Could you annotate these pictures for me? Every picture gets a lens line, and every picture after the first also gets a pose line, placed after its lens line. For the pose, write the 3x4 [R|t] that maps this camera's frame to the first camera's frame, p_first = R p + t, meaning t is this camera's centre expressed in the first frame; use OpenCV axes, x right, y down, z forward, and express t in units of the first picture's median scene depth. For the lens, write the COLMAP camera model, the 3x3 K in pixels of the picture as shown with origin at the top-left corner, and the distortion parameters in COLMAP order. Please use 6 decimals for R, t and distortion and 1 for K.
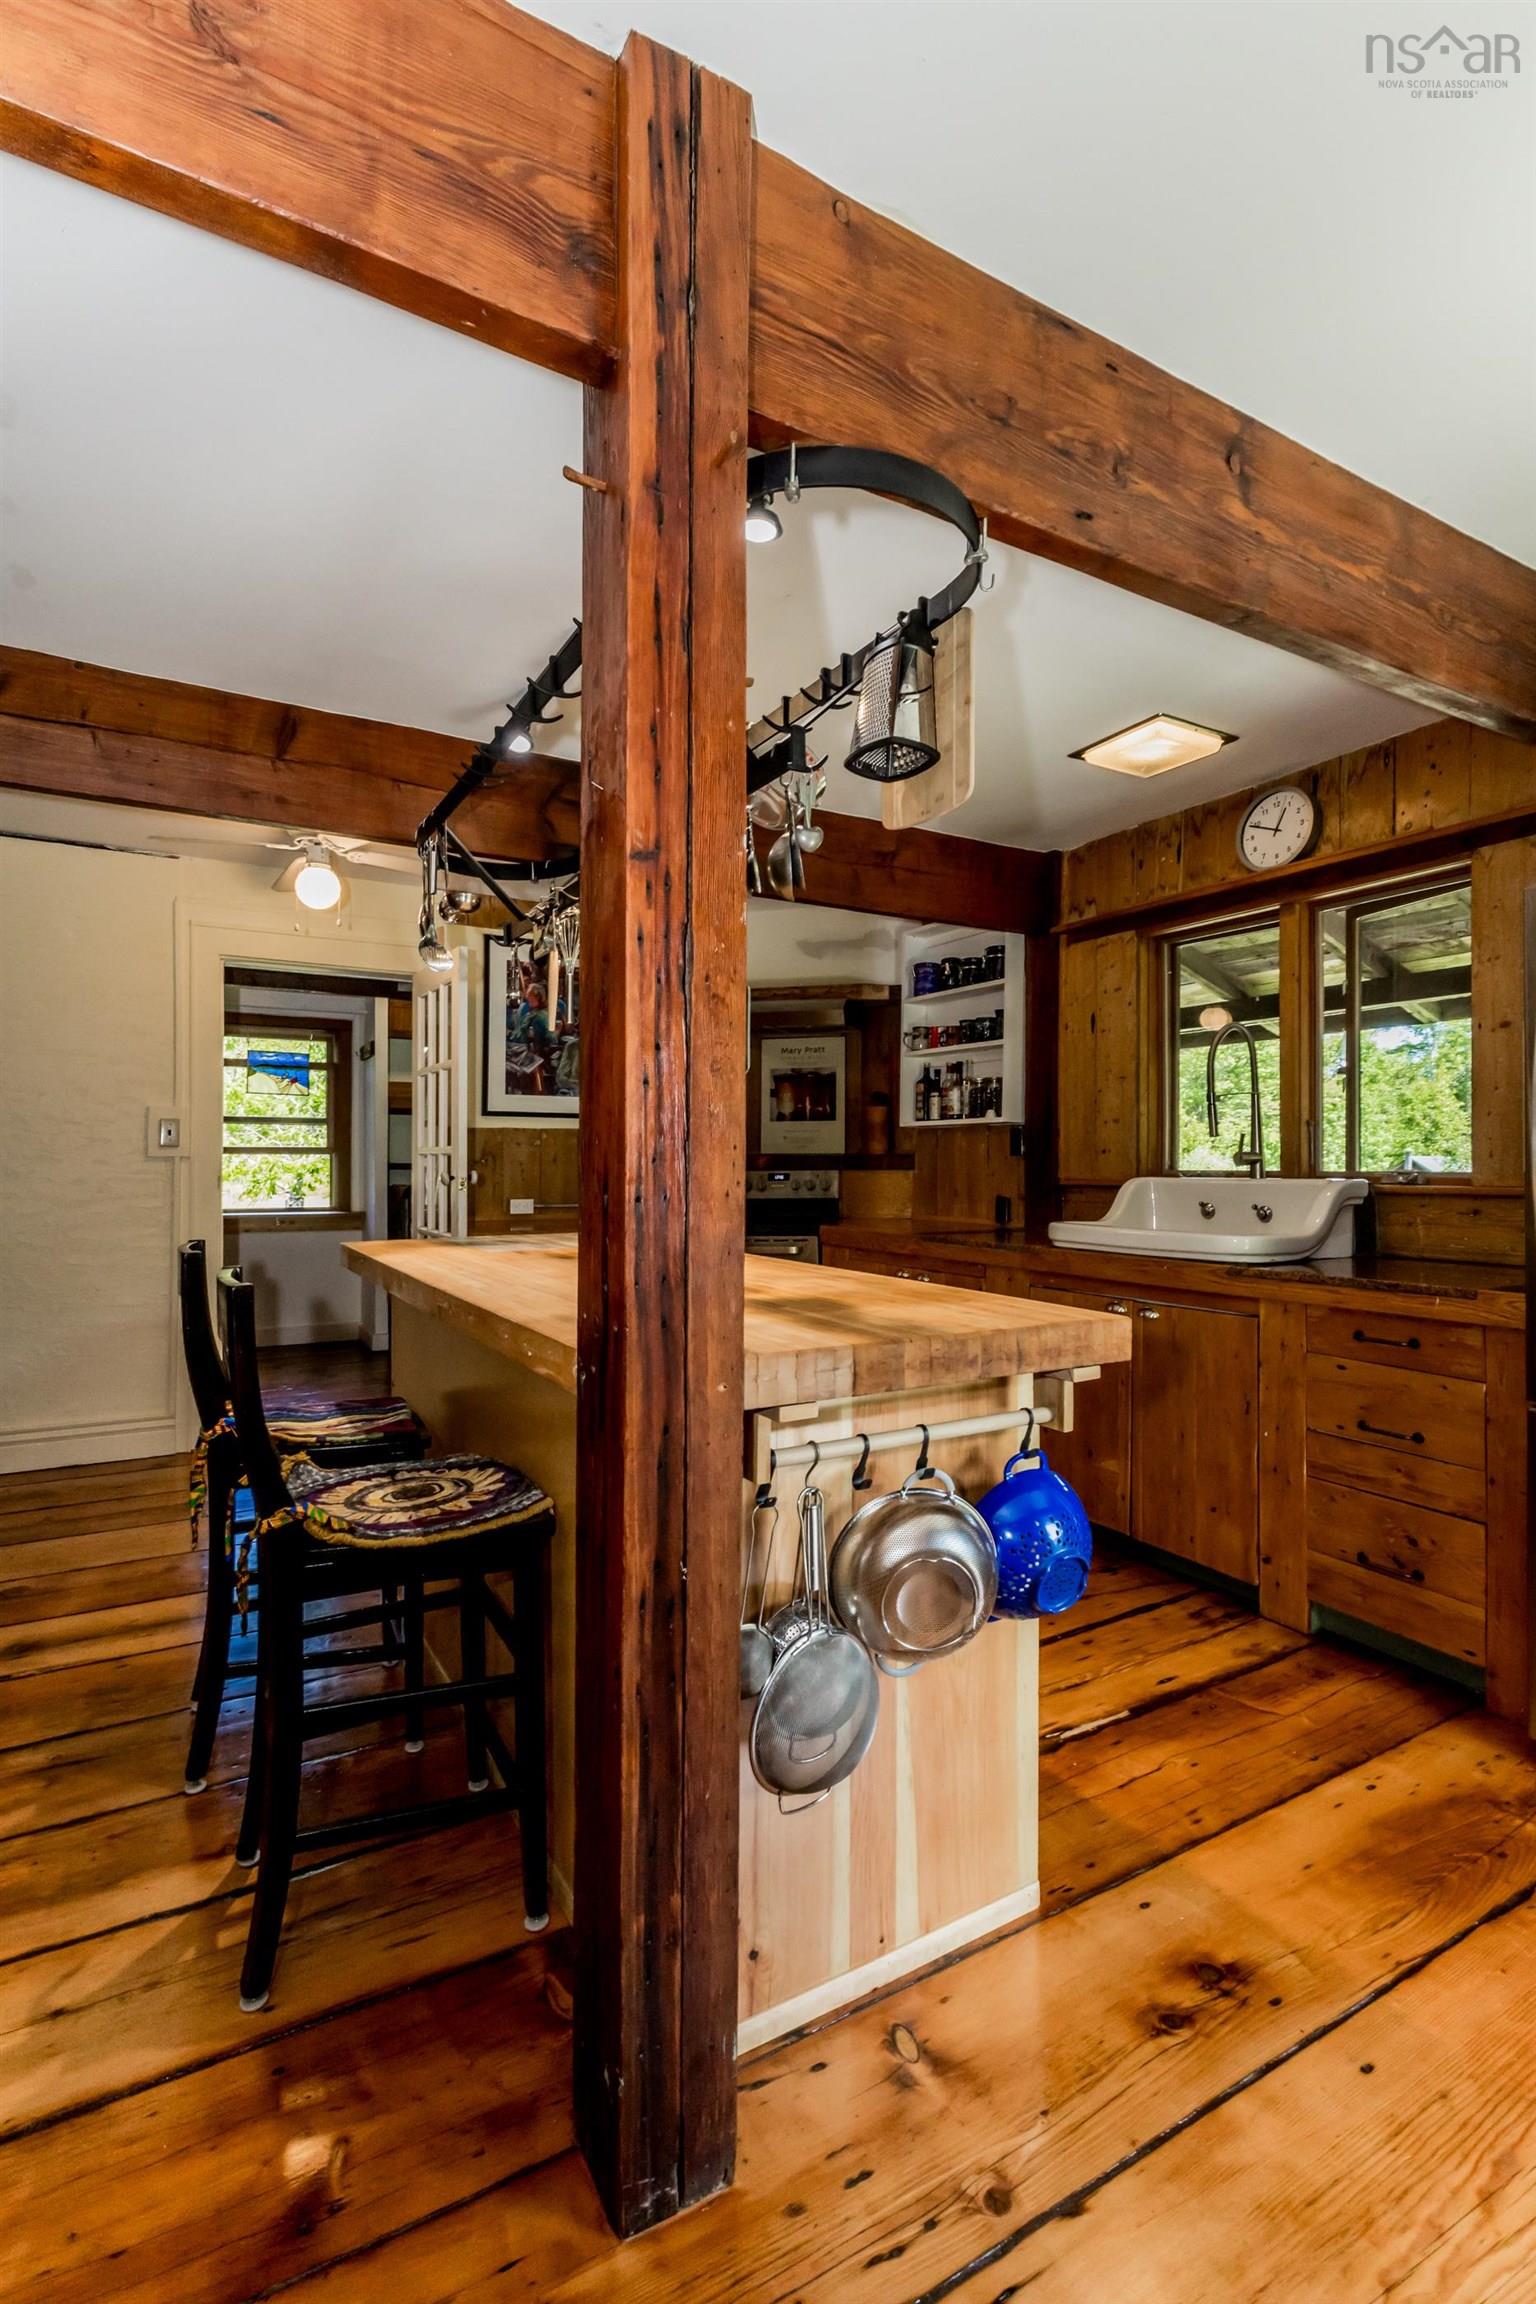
lens RADIAL K [[1063.3, 0, 777.4], [0, 1063.3, 1163.2], [0, 0, 1]] dist [0.004350, -0.000325]
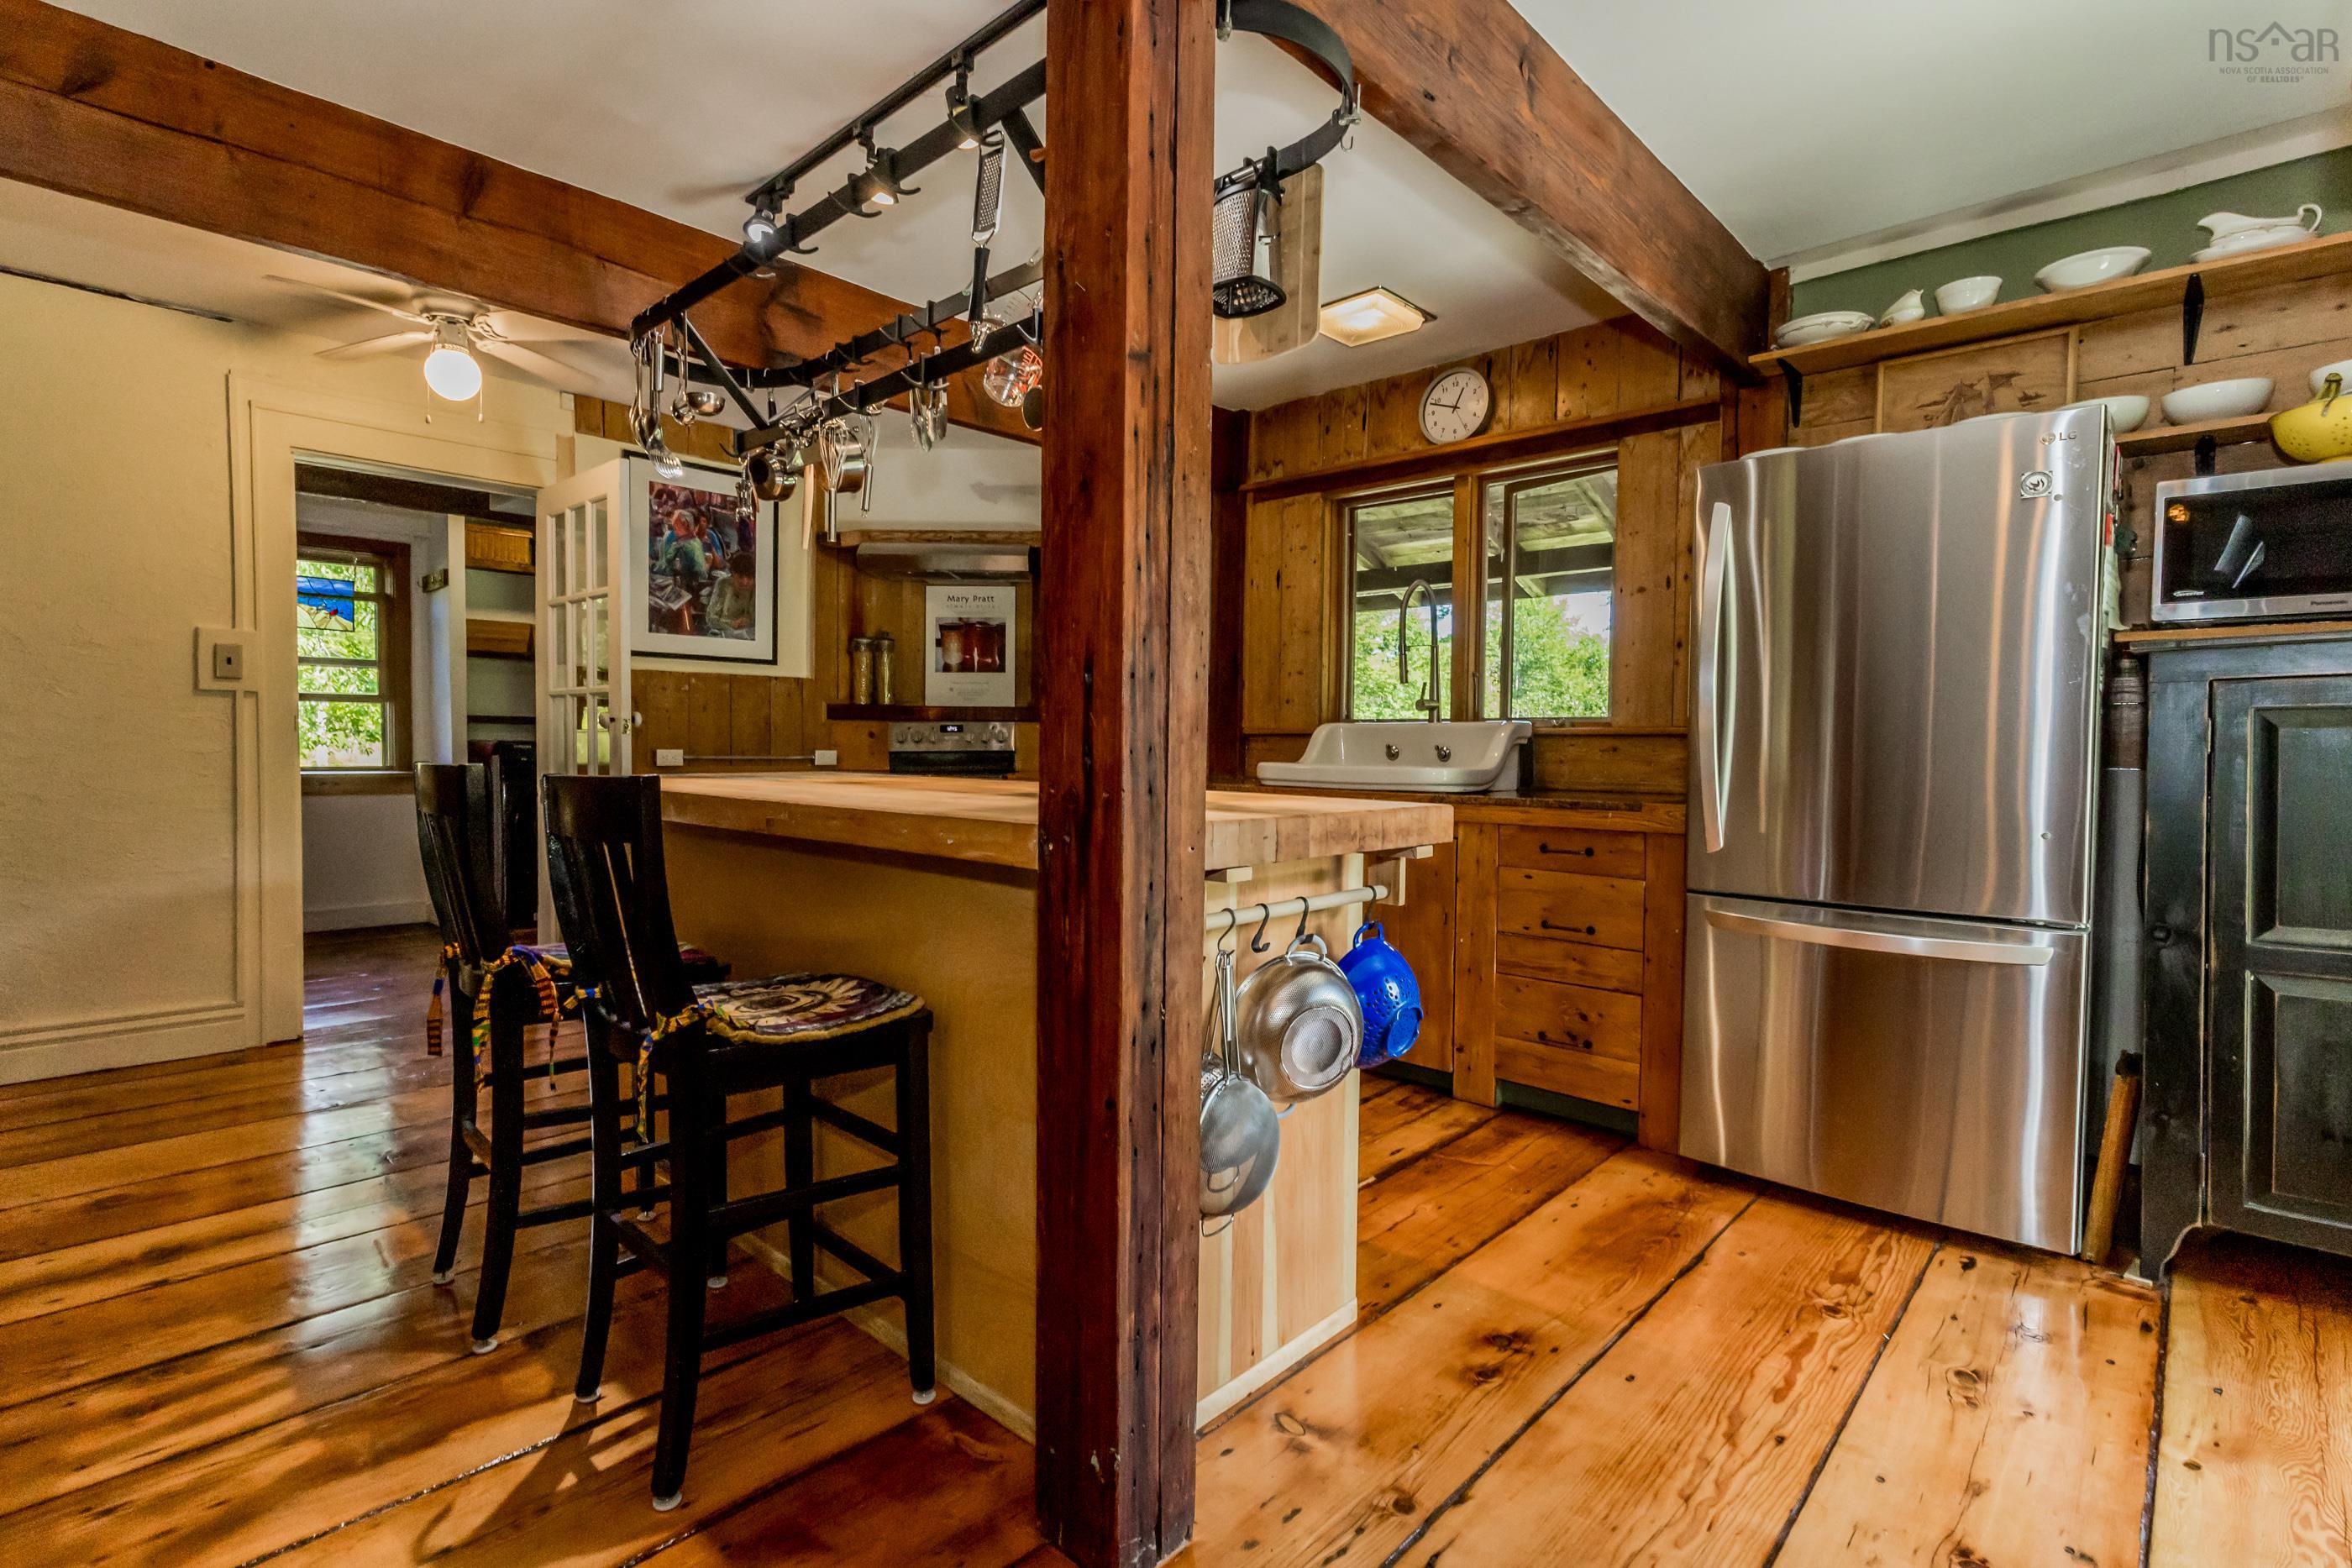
lens RADIAL K [[1085.4, 0, 1212.2], [0, 1085.4, 778.0], [0, 0, 1]] dist [0.004350, -0.000325]
pose [[0.959353, -0.006846, 0.282125, -0.178486], [-0.005905, 0.999000, 0.044321, 0.043203], [-0.282146, -0.044186, 0.958353, -0.048390]]
